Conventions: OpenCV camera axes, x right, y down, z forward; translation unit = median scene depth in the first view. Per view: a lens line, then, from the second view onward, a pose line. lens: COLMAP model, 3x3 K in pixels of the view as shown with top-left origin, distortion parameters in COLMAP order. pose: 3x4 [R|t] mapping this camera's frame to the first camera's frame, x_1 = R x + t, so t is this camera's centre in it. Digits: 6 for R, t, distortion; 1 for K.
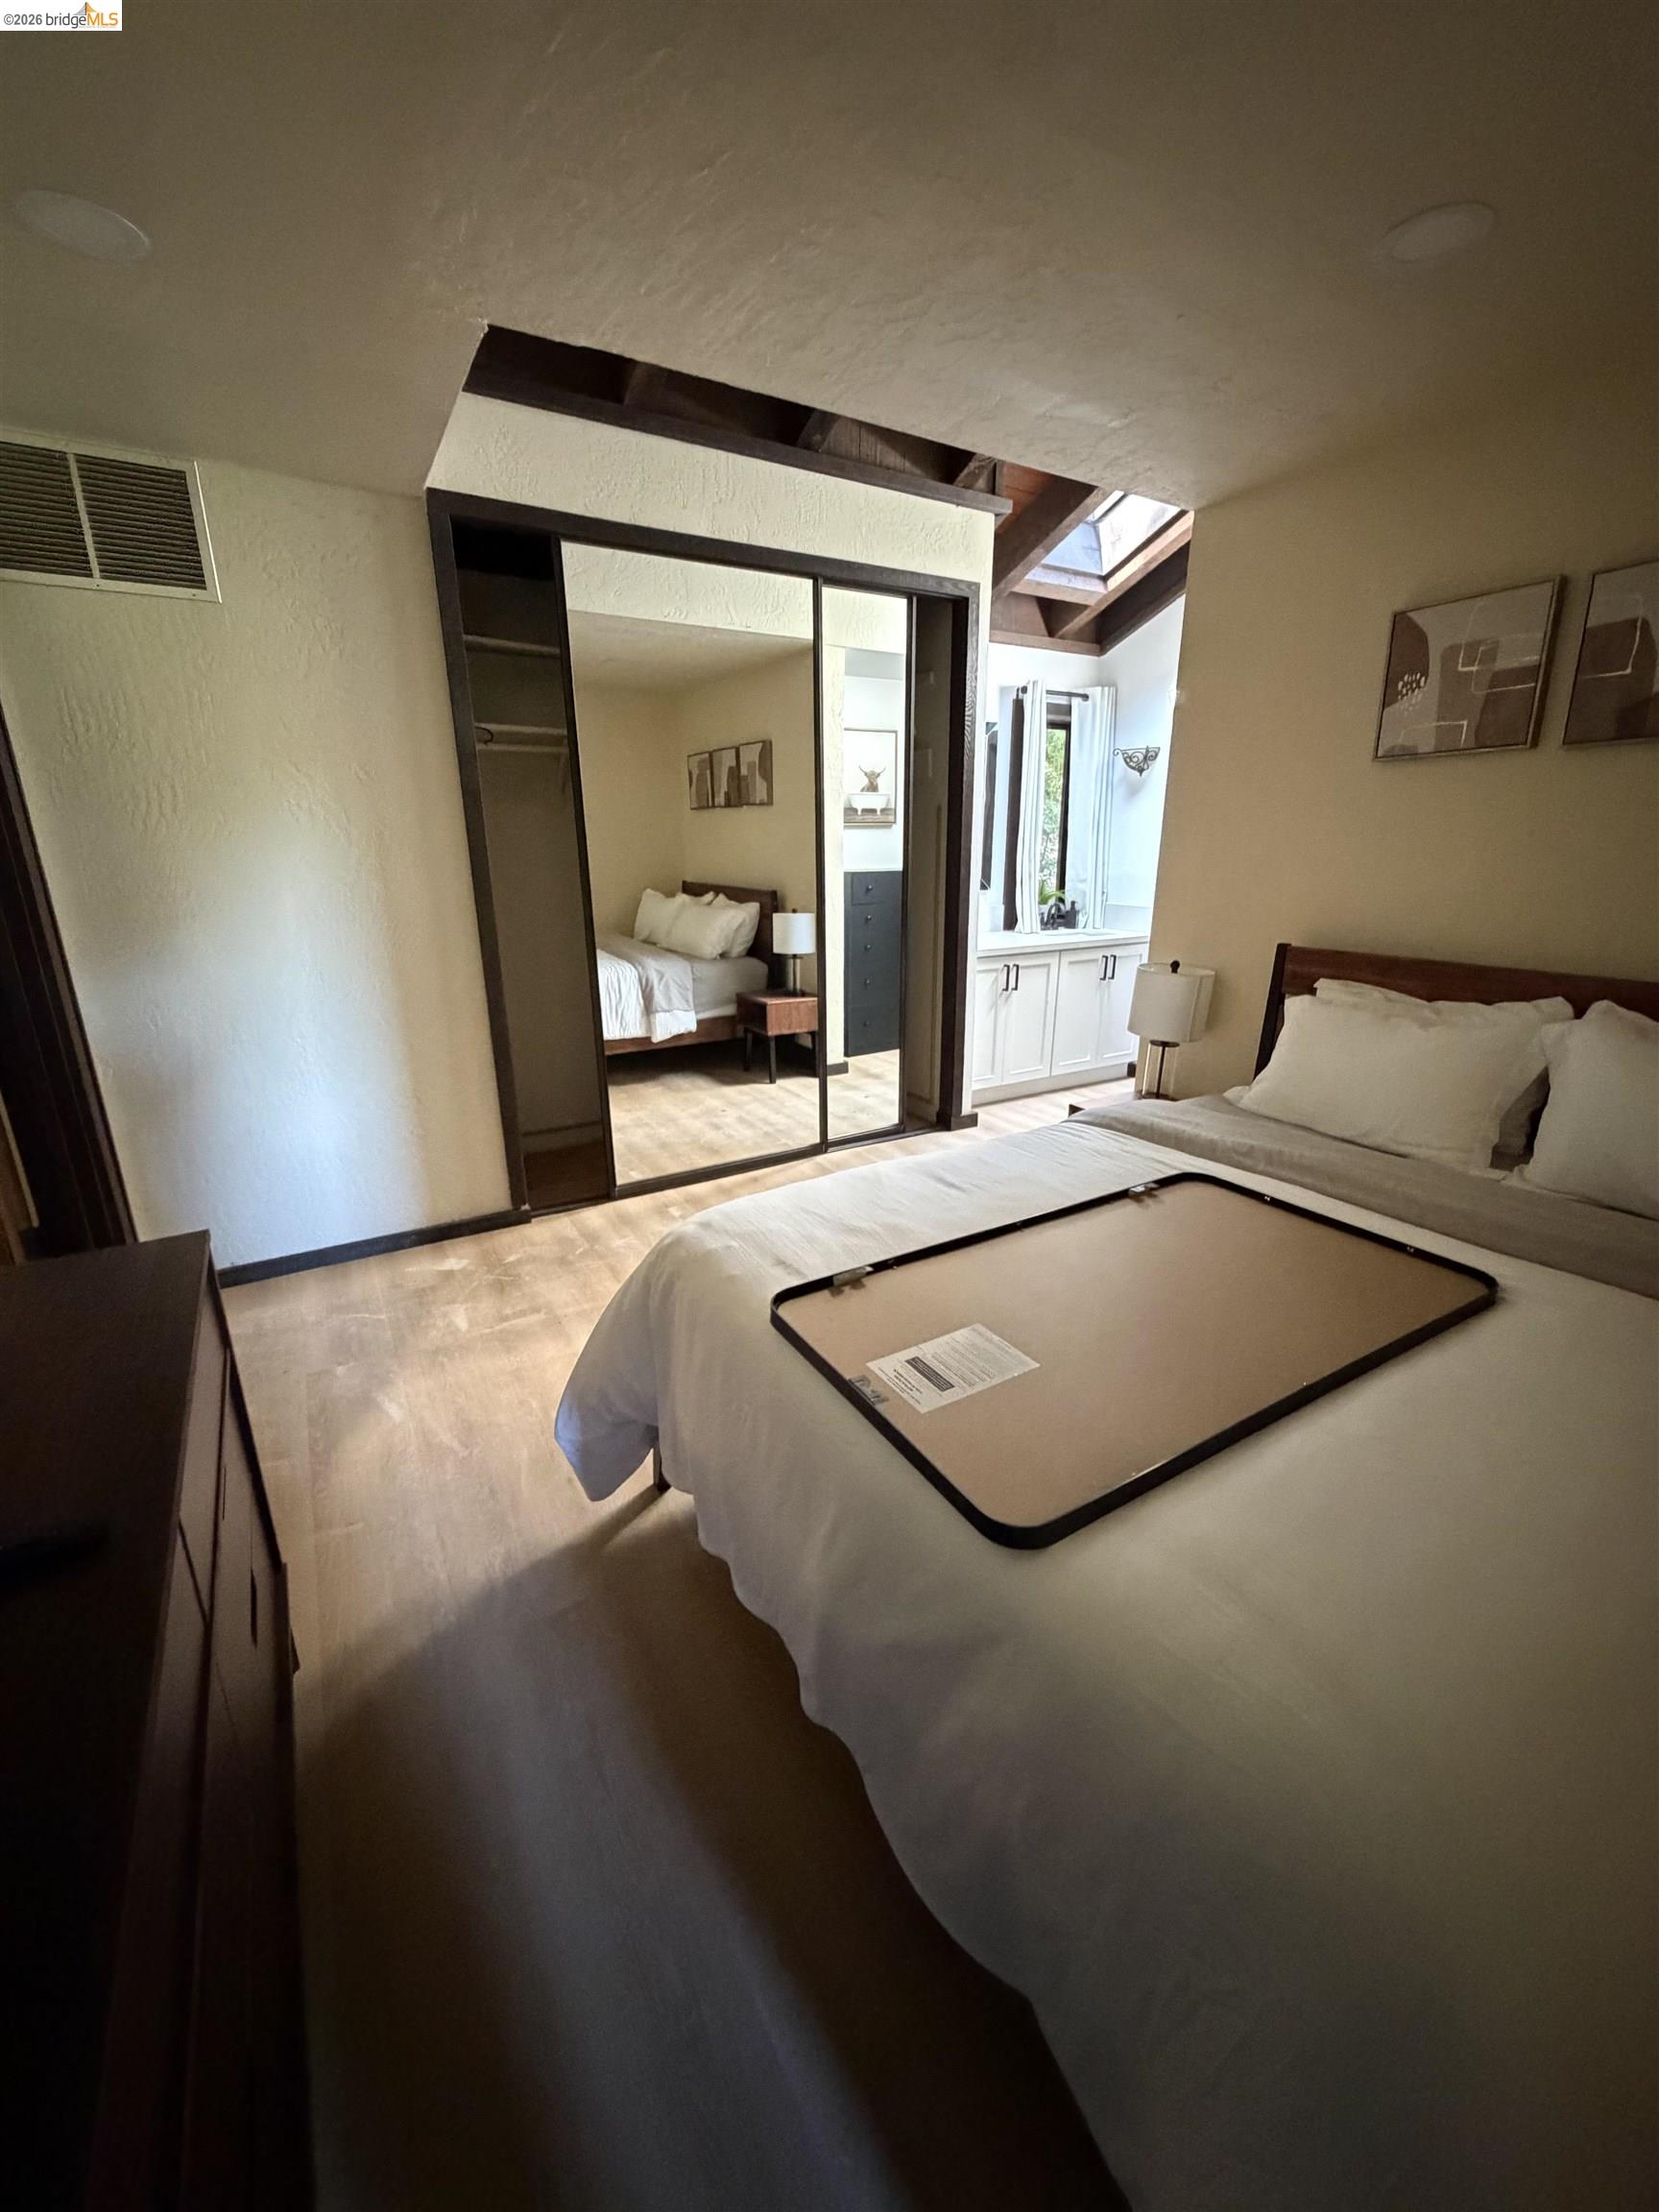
lens RADIAL K [[875.1, 0, 830.8], [0, 875.1, 1106.6], [0, 0, 1]] dist [-0.002307, -0.000452]
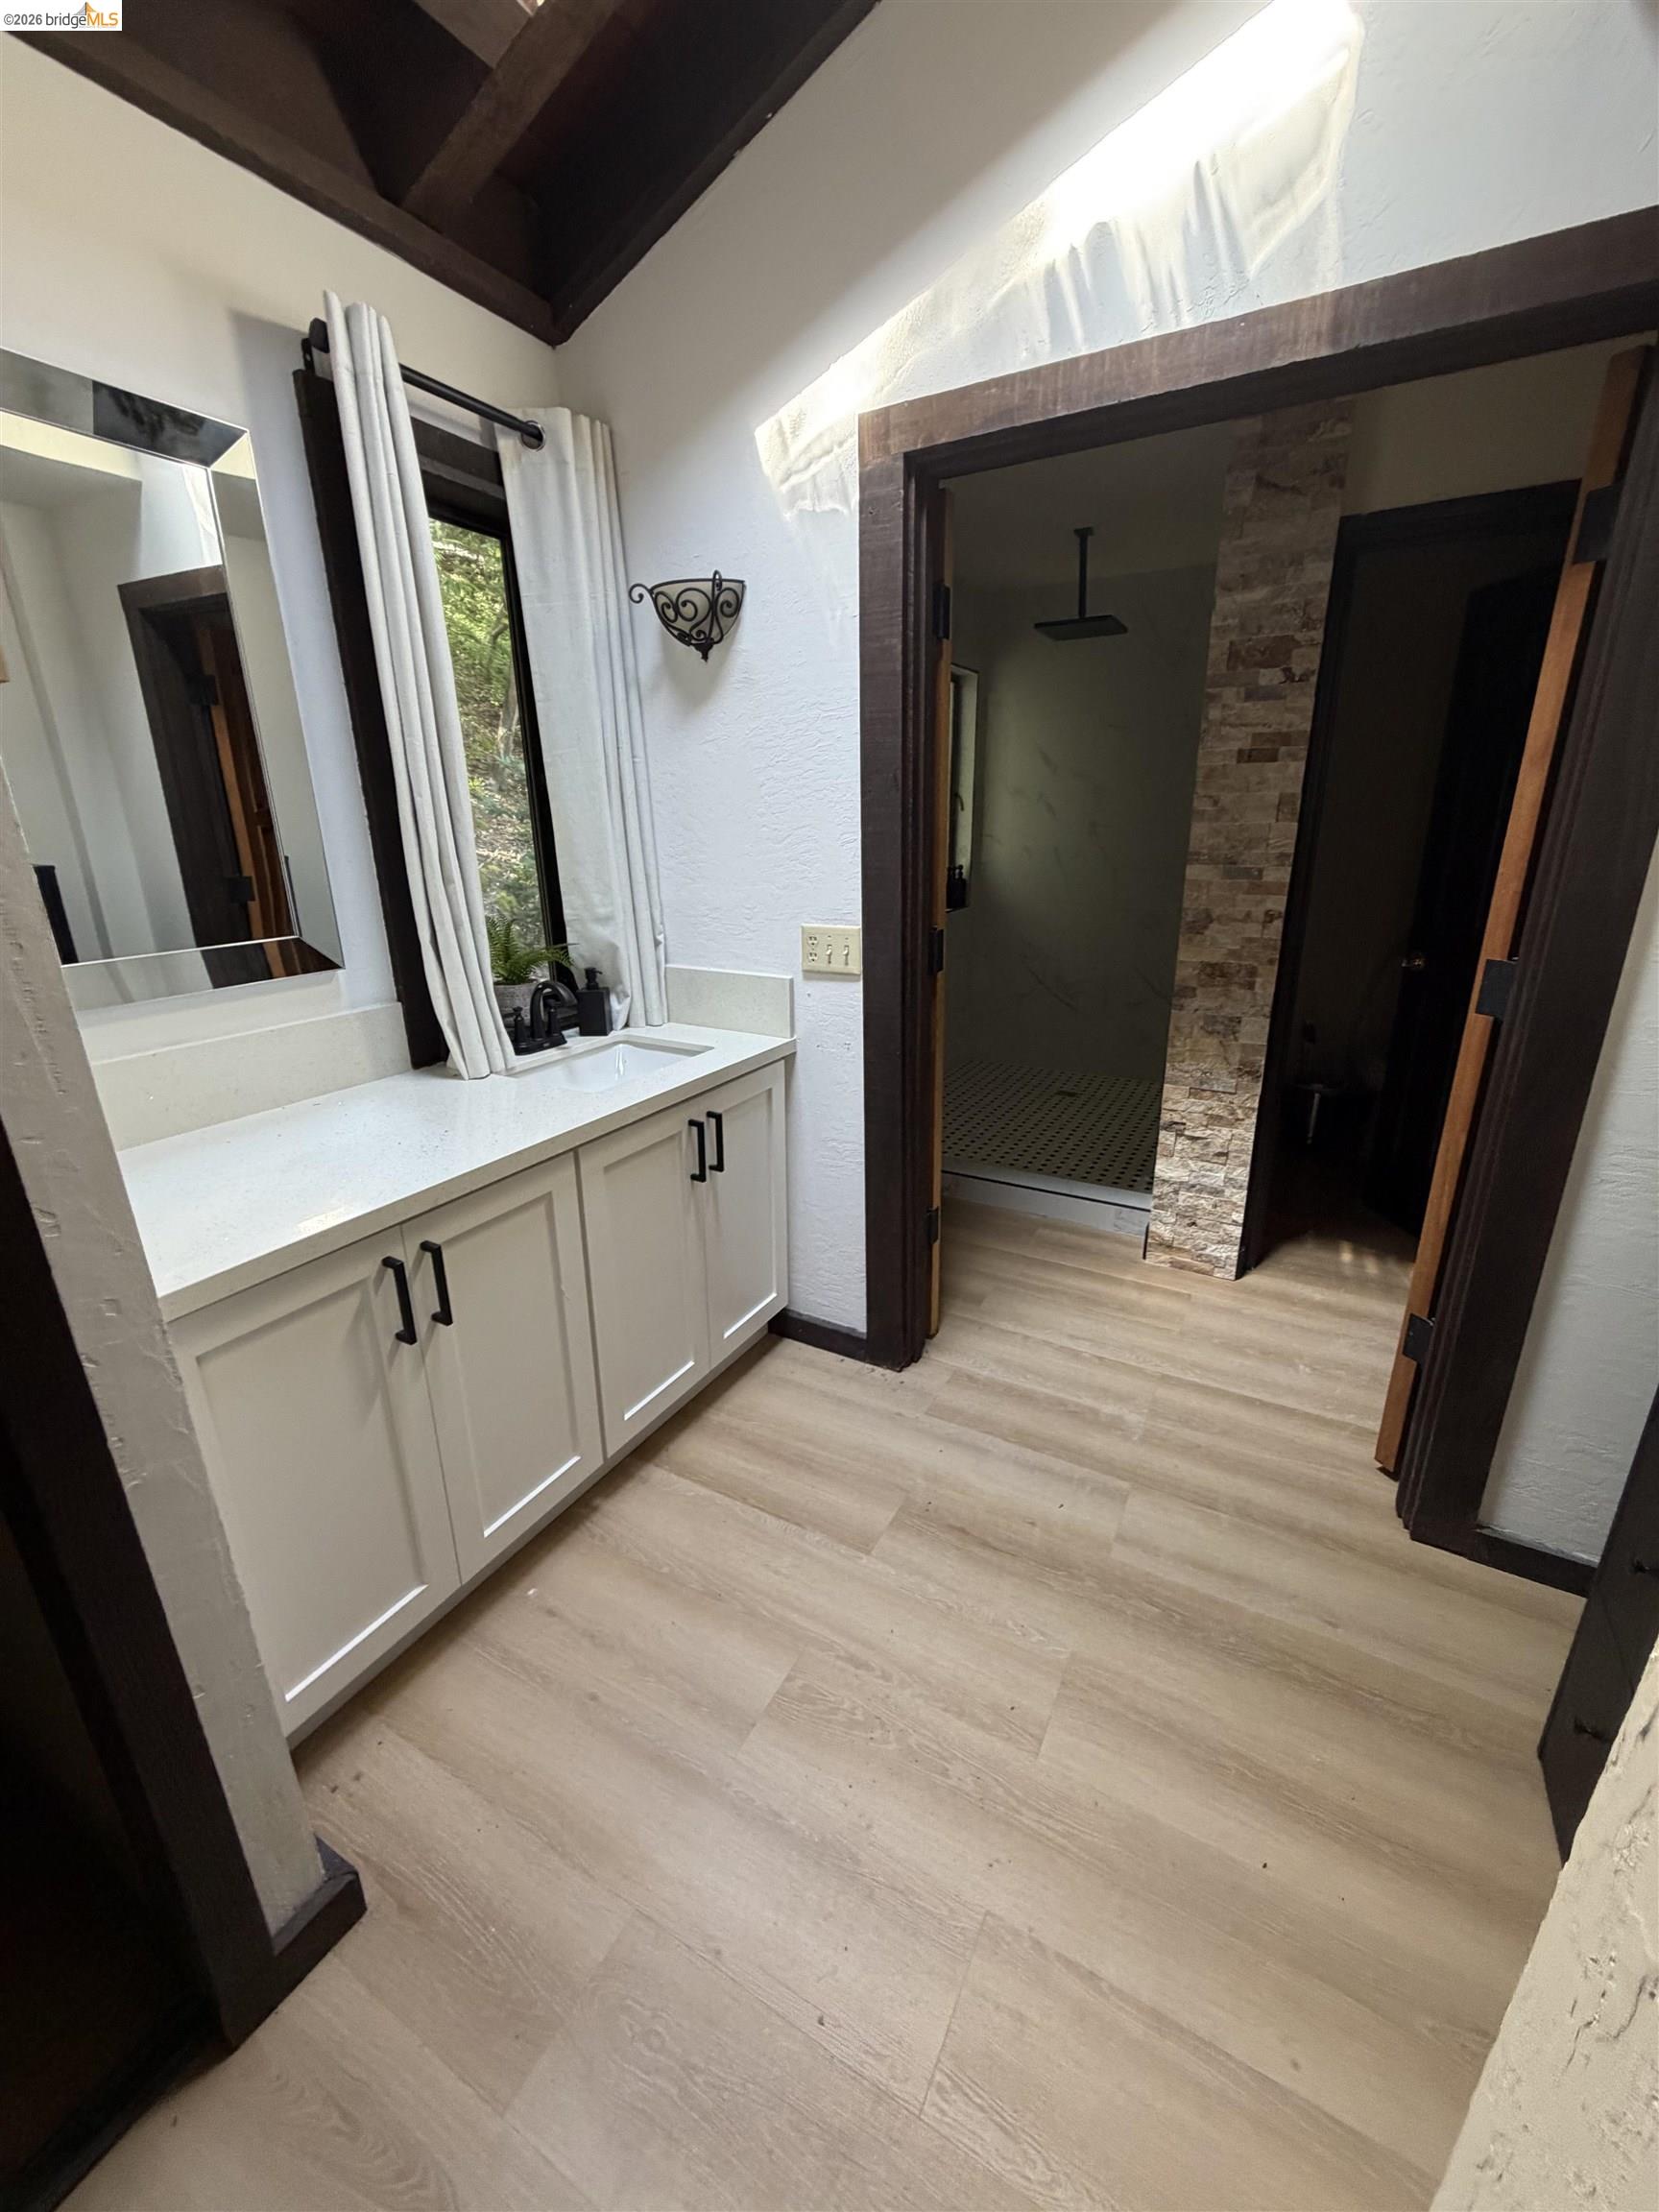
lens RADIAL K [[875.1, 0, 834.1], [0, 875.1, 1099.6], [0, 0, 1]] dist [-0.002307, -0.000452]
pose [[0.867564, -0.156247, 0.472144, 0.191392], [0.153629, 0.987131, 0.044380, -0.194775], [-0.473002, 0.034032, 0.880404, 0.648659]]
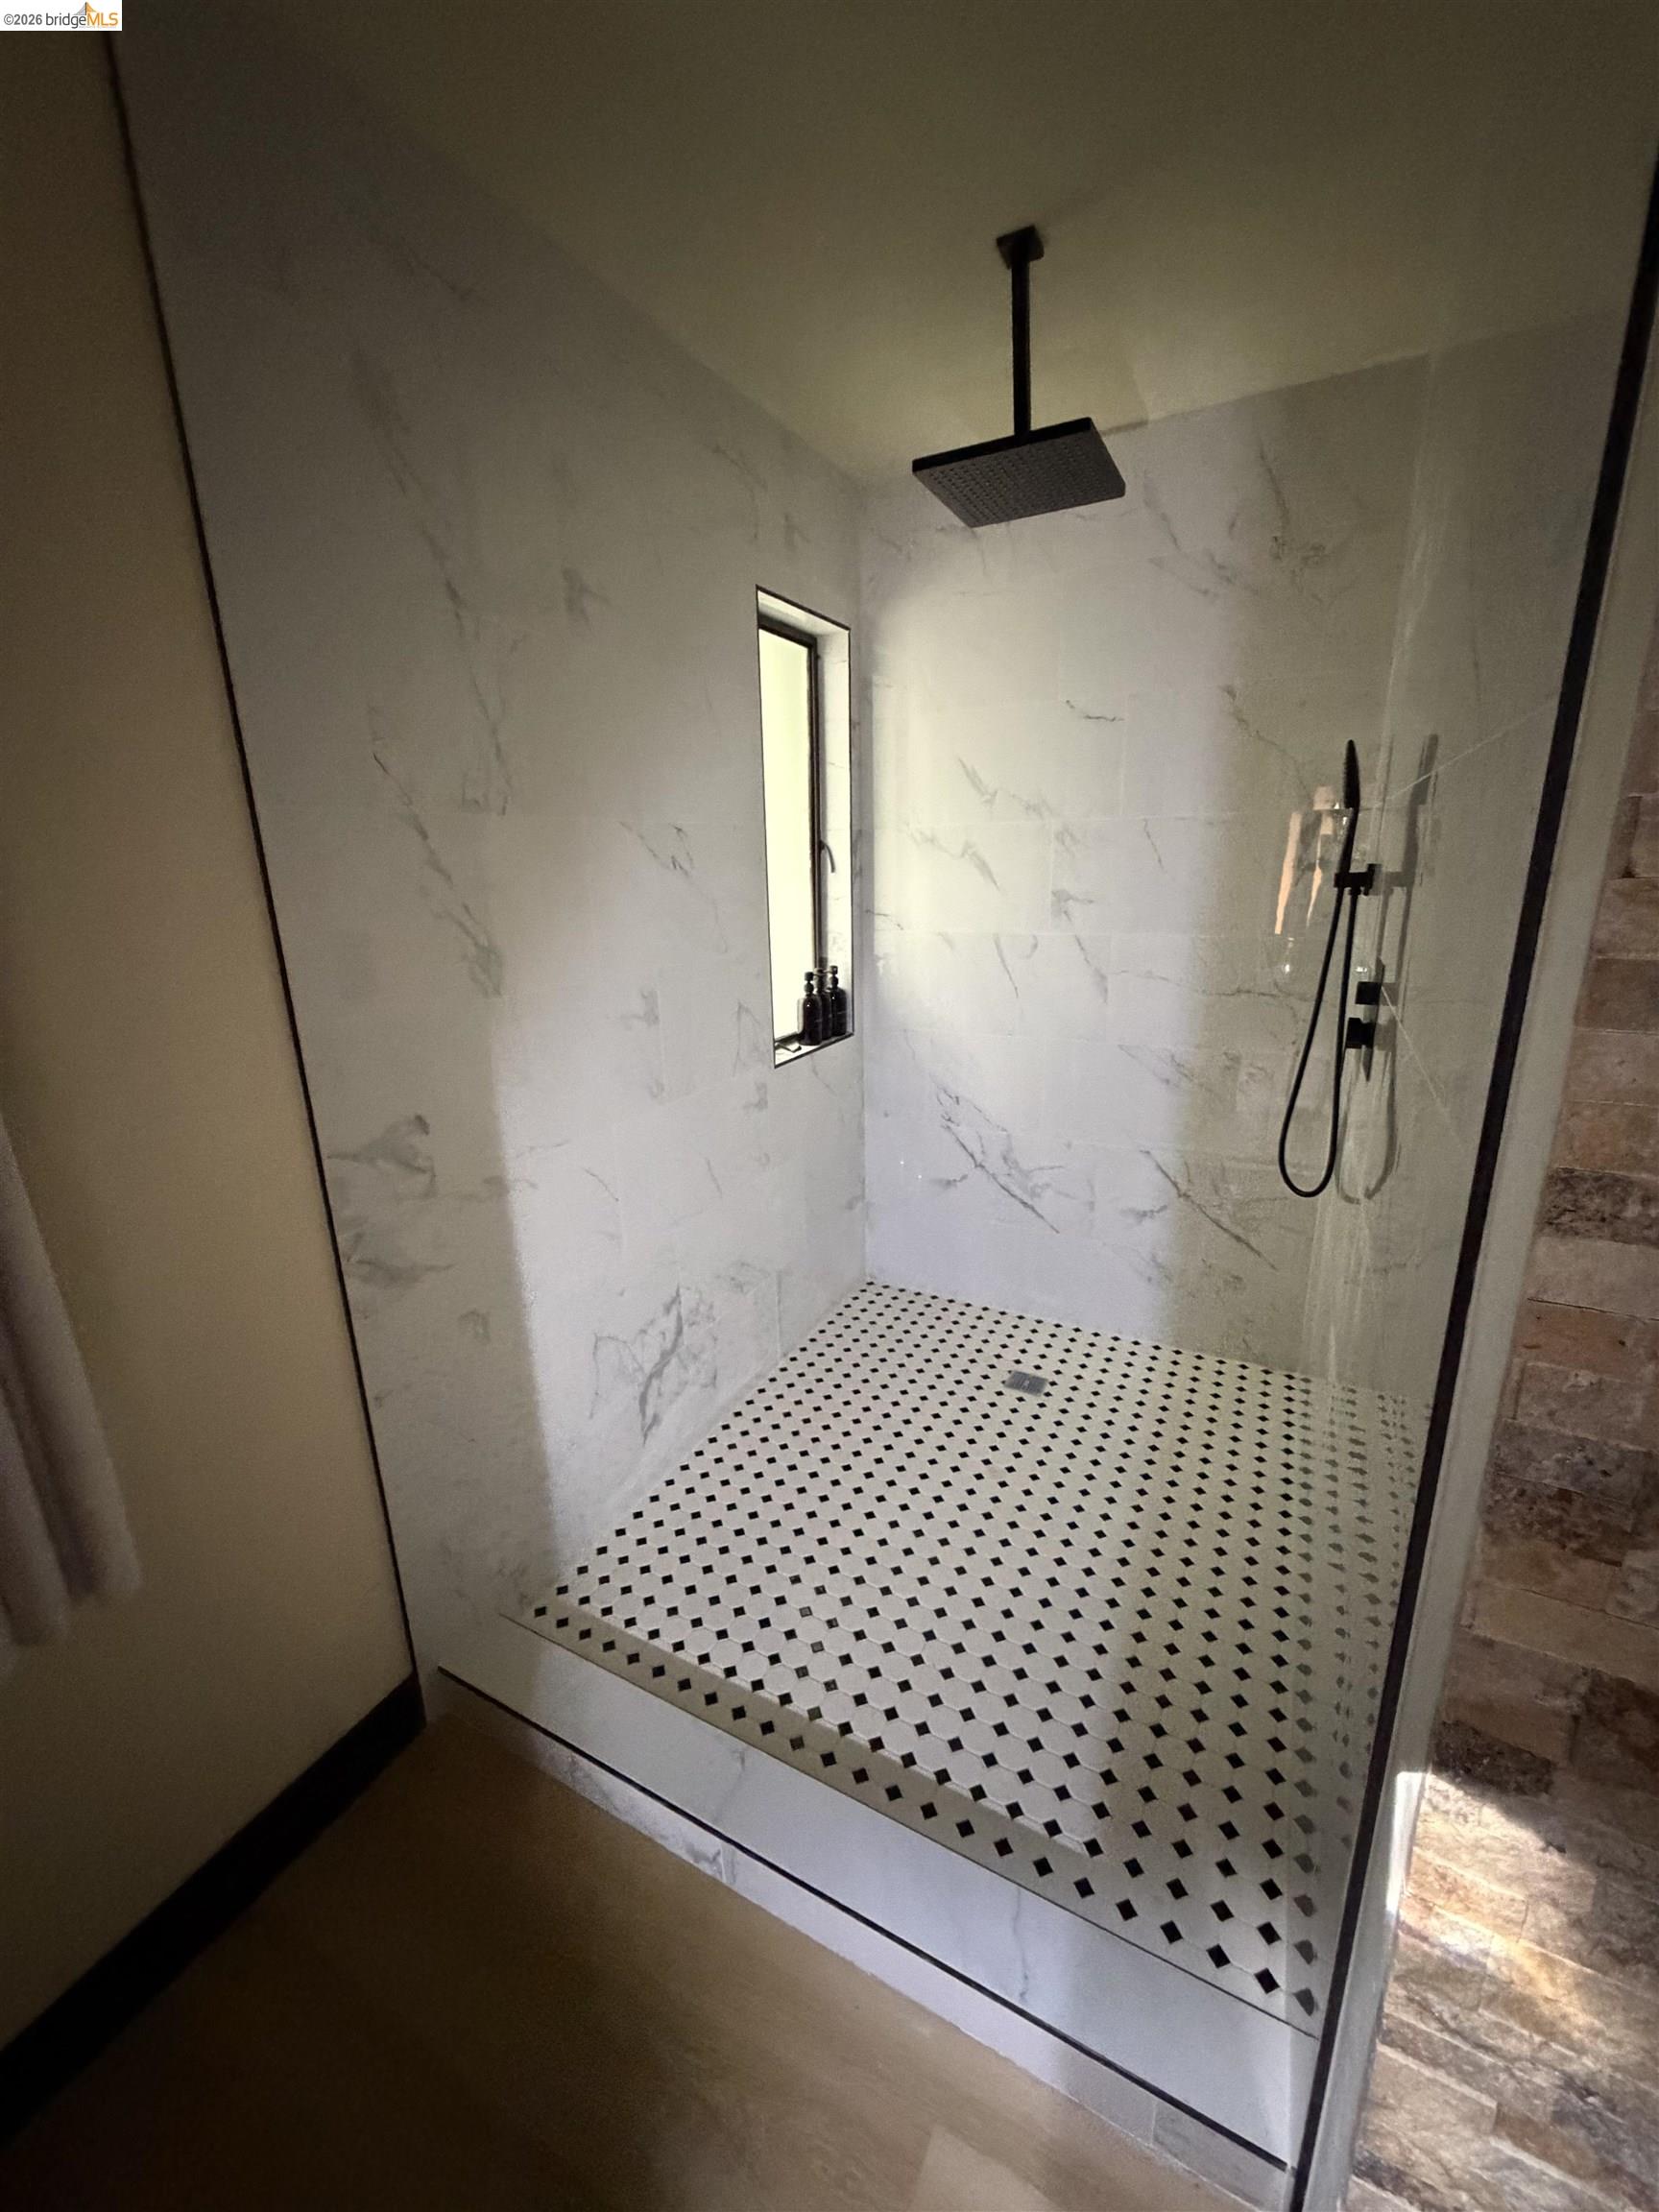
lens RADIAL K [[875.1, 0, 827.4], [0, 875.1, 1098.1], [0, 0, 1]] dist [-0.002307, -0.000452]
pose [[0.859385, -0.149241, 0.489065, 0.396004], [0.166535, 0.986001, 0.008250, -0.265886], [-0.483450, 0.074357, 0.872208, 0.835112]]
